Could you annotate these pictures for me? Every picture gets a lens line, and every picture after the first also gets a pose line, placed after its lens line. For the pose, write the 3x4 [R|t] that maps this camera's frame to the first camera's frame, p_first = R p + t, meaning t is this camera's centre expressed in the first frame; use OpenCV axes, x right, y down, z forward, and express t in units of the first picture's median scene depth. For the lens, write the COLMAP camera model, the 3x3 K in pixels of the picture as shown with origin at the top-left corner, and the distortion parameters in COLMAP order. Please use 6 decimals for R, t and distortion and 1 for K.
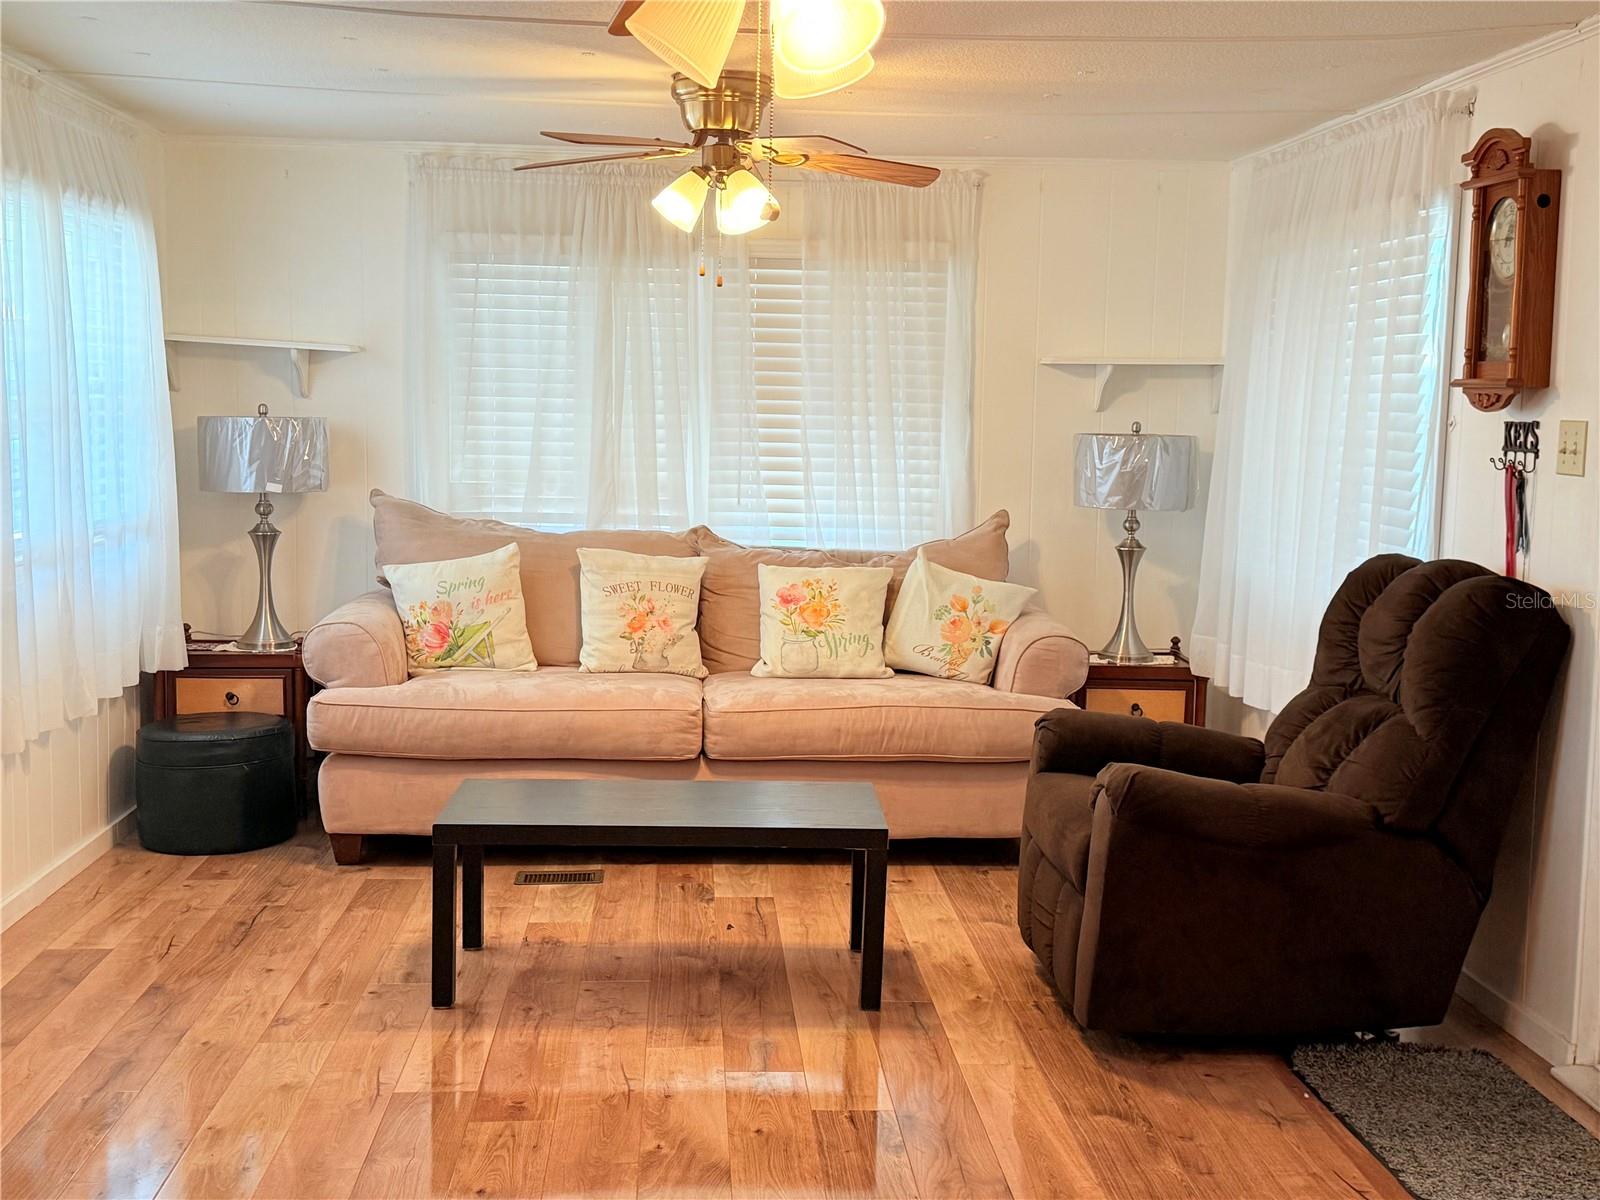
lens RADIAL K [[1841.1, 0, 795.0], [0, 1841.1, 607.4], [0, 0, 1]] dist [0.123478, 0.000000]
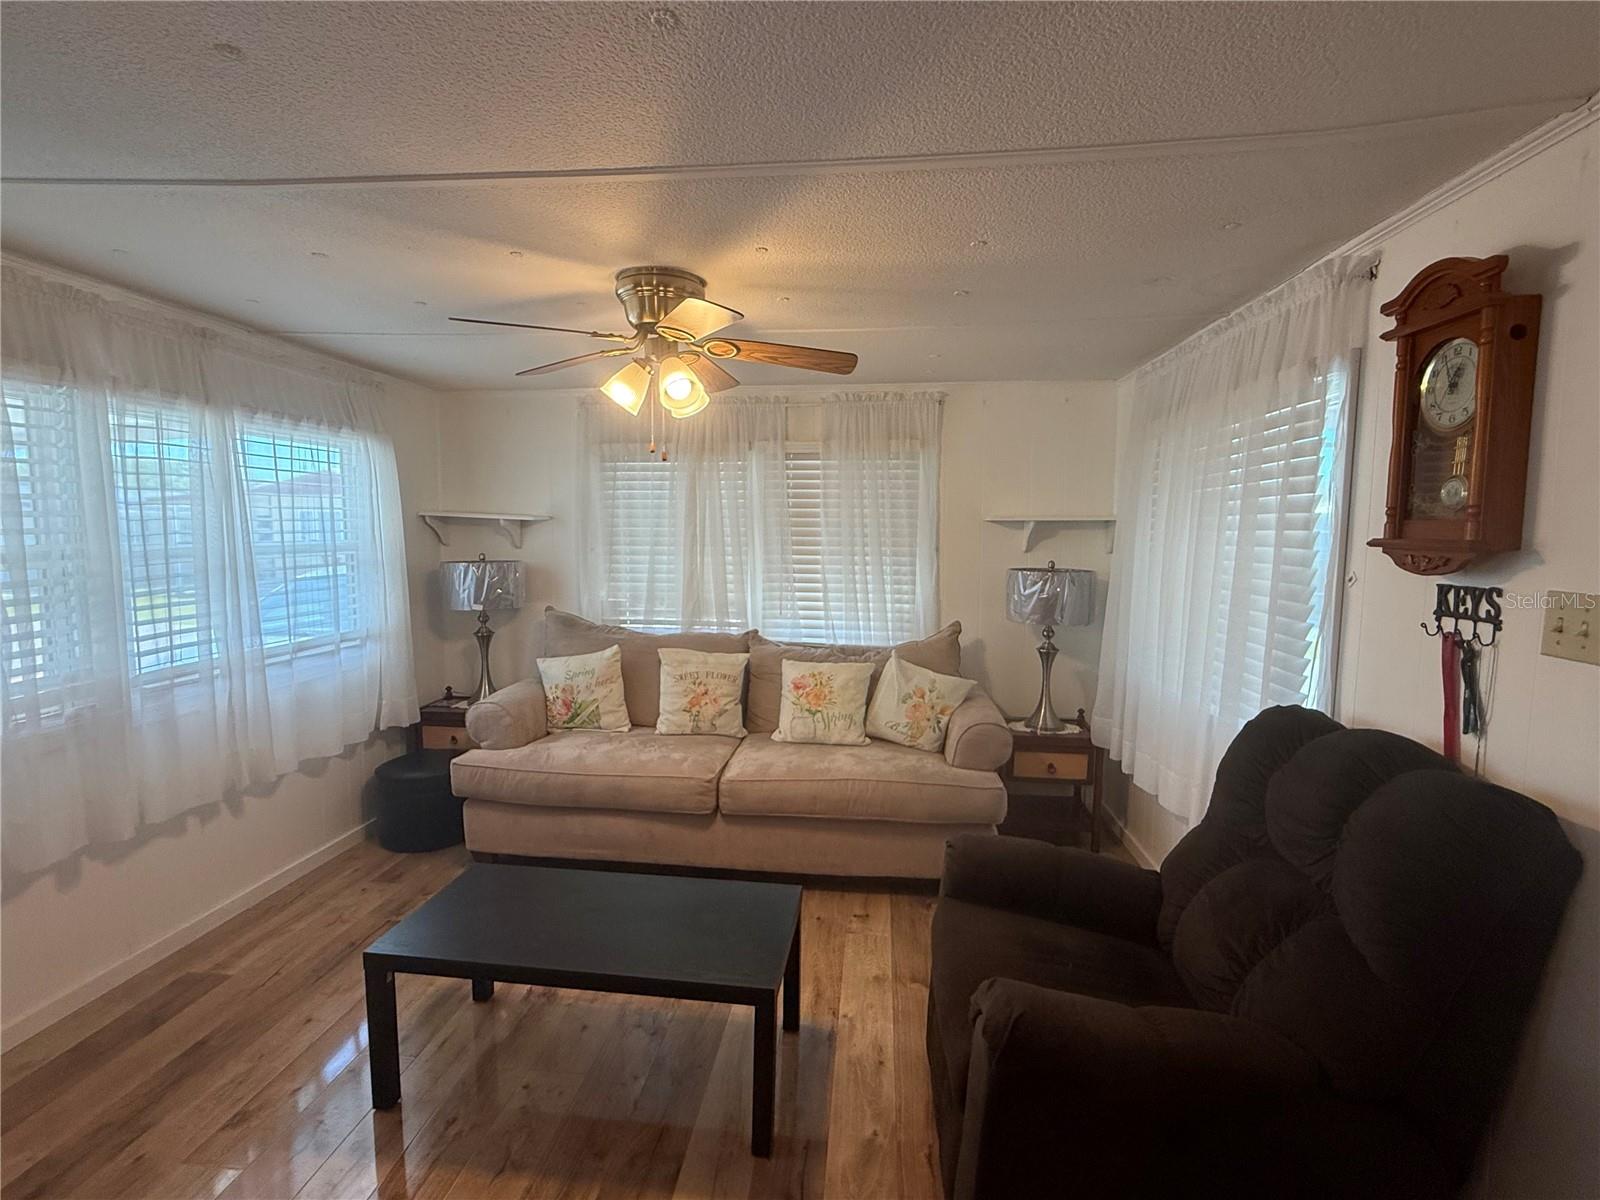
lens RADIAL K [[747.0, 0, 798.9], [0, 747.0, 601.0], [0, 0, 1]] dist [0.003769, 0.000220]
pose [[0.986082, 0.004333, -0.166204, 0.093763], [-0.007872, 0.999756, -0.020639, -0.059321], [0.166074, 0.021660, 0.985875, 0.427374]]
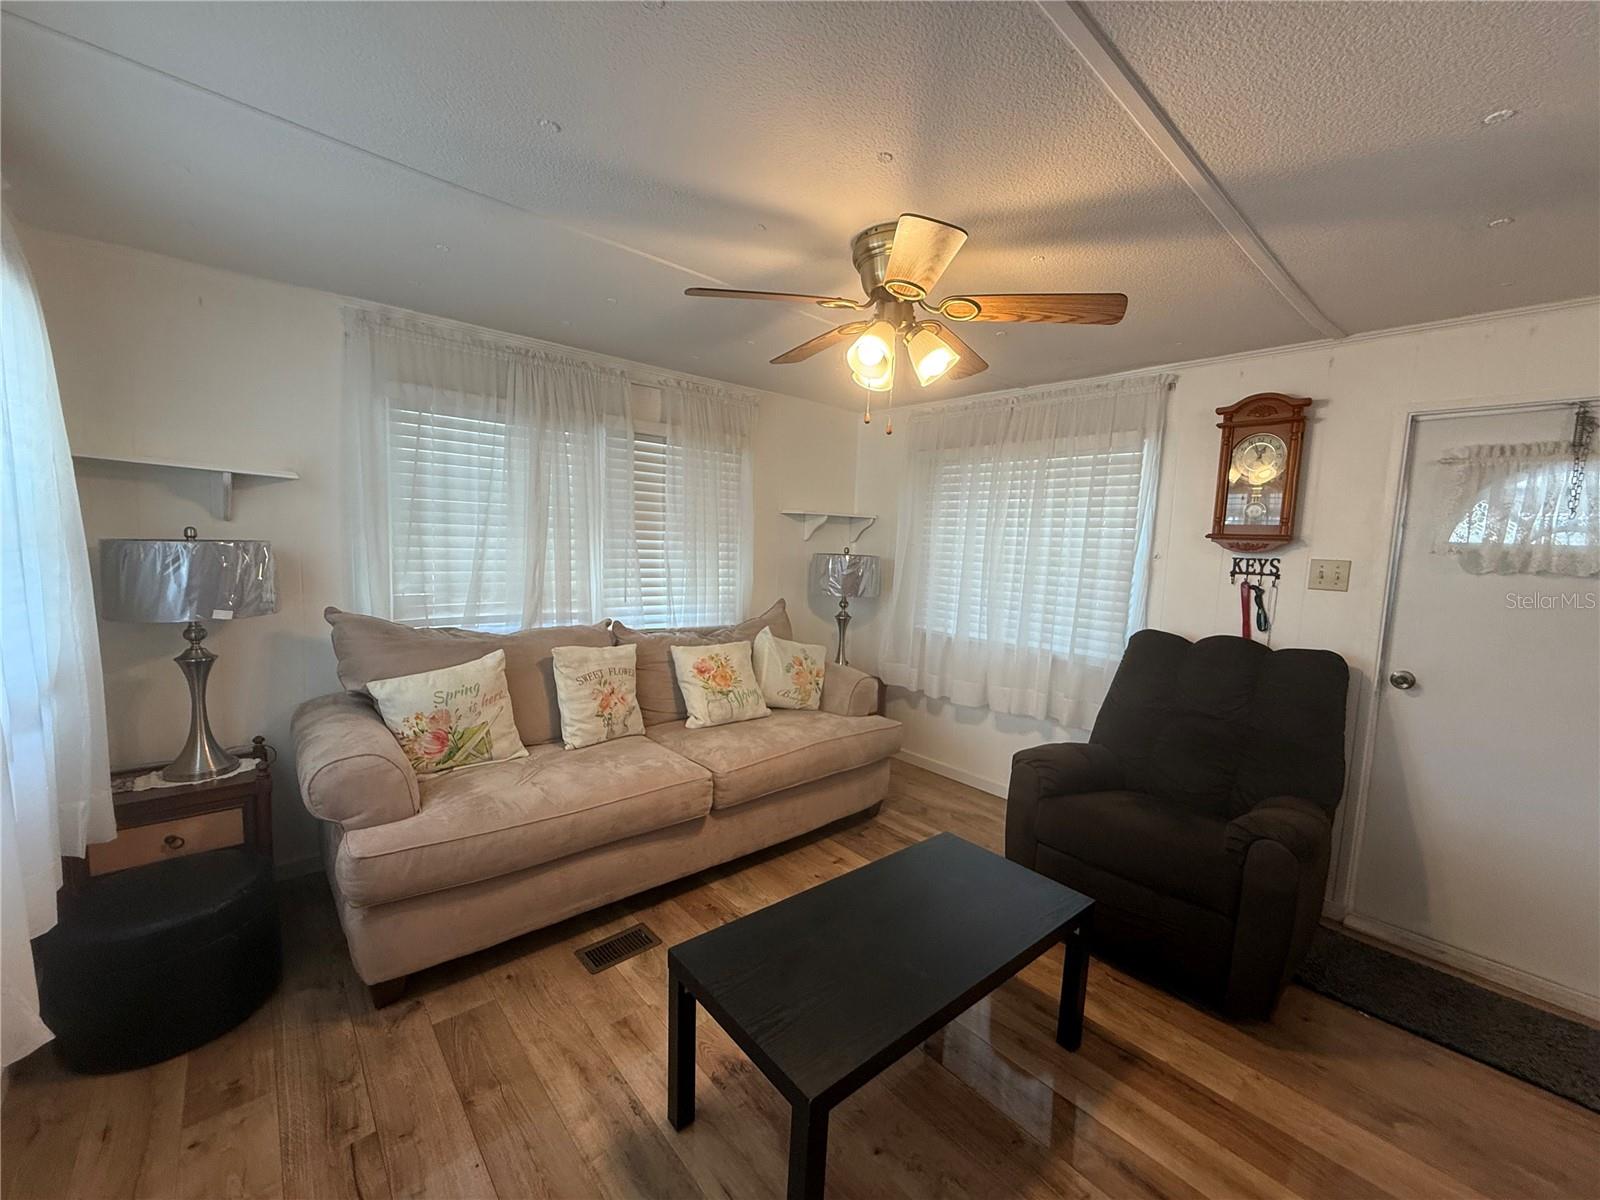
lens RADIAL K [[636.4, 0, 793.5], [0, 636.4, 599.5], [0, 0, 1]] dist [0.000665, -0.000126]
pose [[0.793265, -0.045483, 0.607175, -0.248563], [0.045733, 0.998840, 0.015073, -0.064447], [-0.607157, 0.015811, 0.794425, 0.565901]]
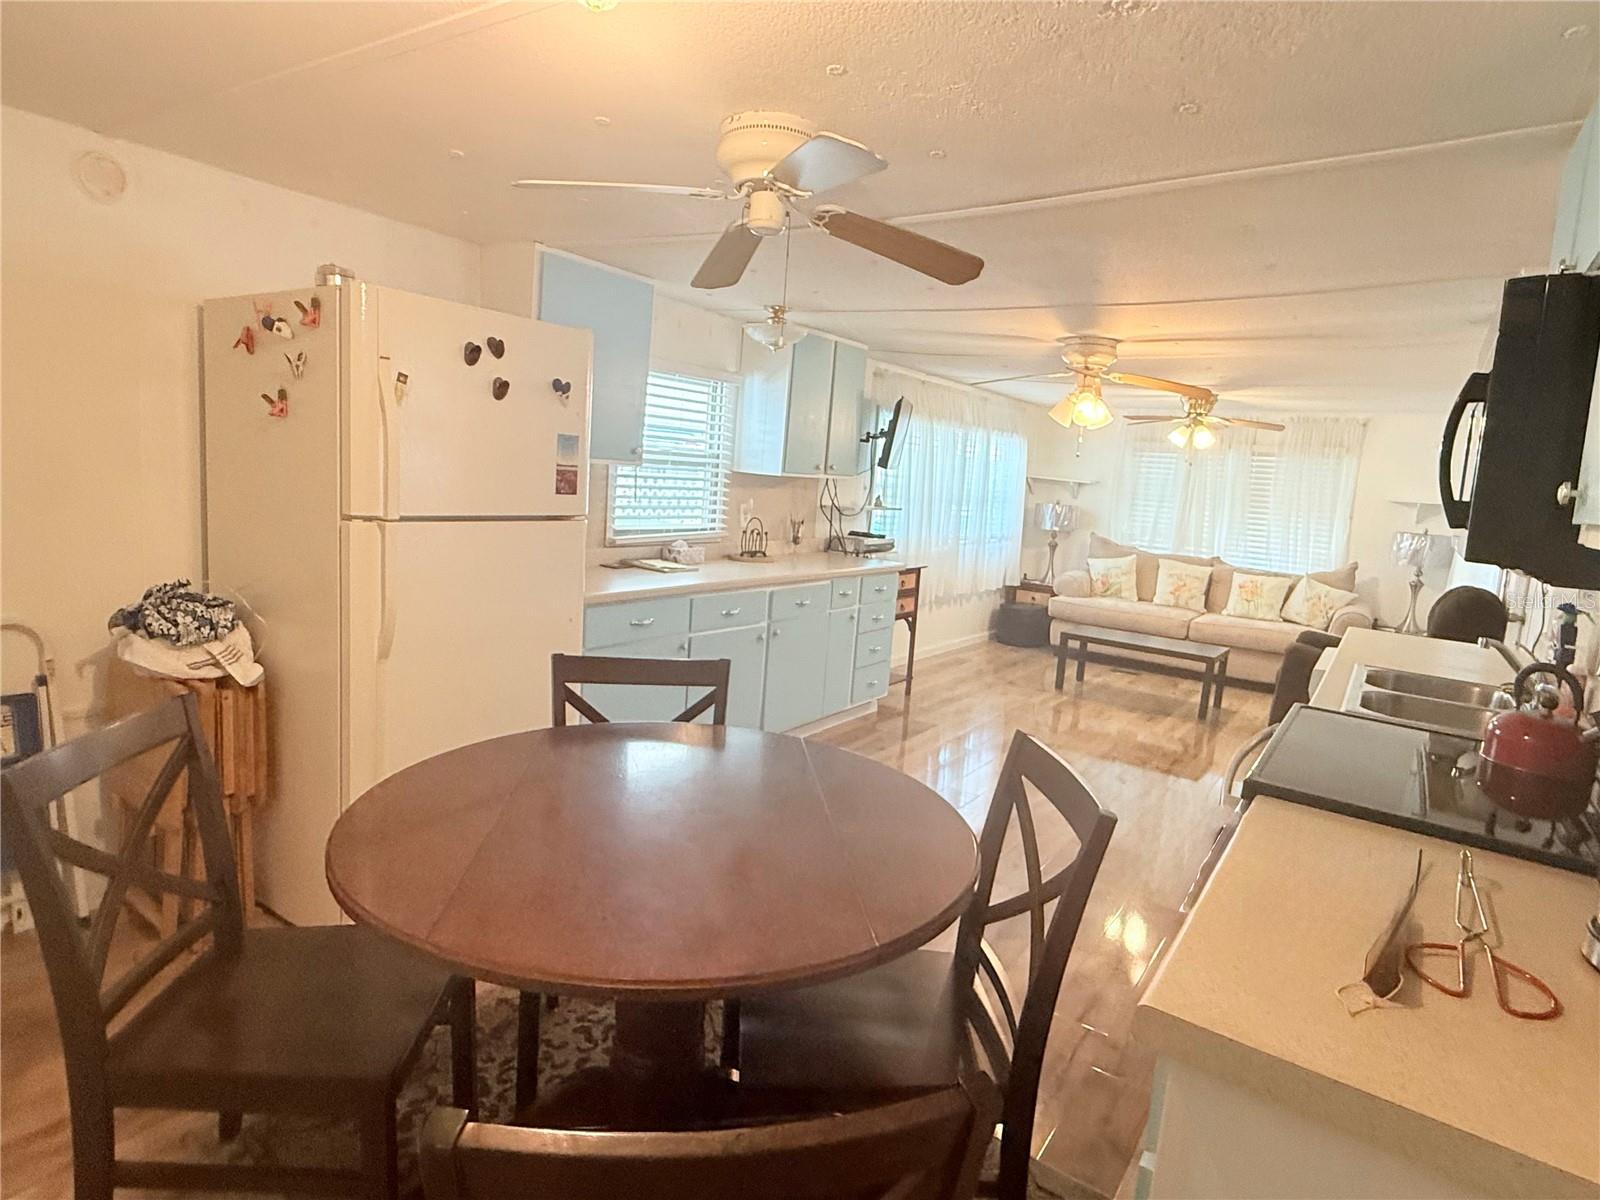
lens RADIAL K [[889.7, 0, 801.6], [0, 889.7, 596.8], [0, 0, 1]] dist [-0.001249, -0.001006]
pose [[0.788158, 0.122057, -0.603249, 0.262008], [-0.124269, 0.991511, 0.038256, 0.038298], [0.602797, 0.044813, 0.796635, -0.348769]]
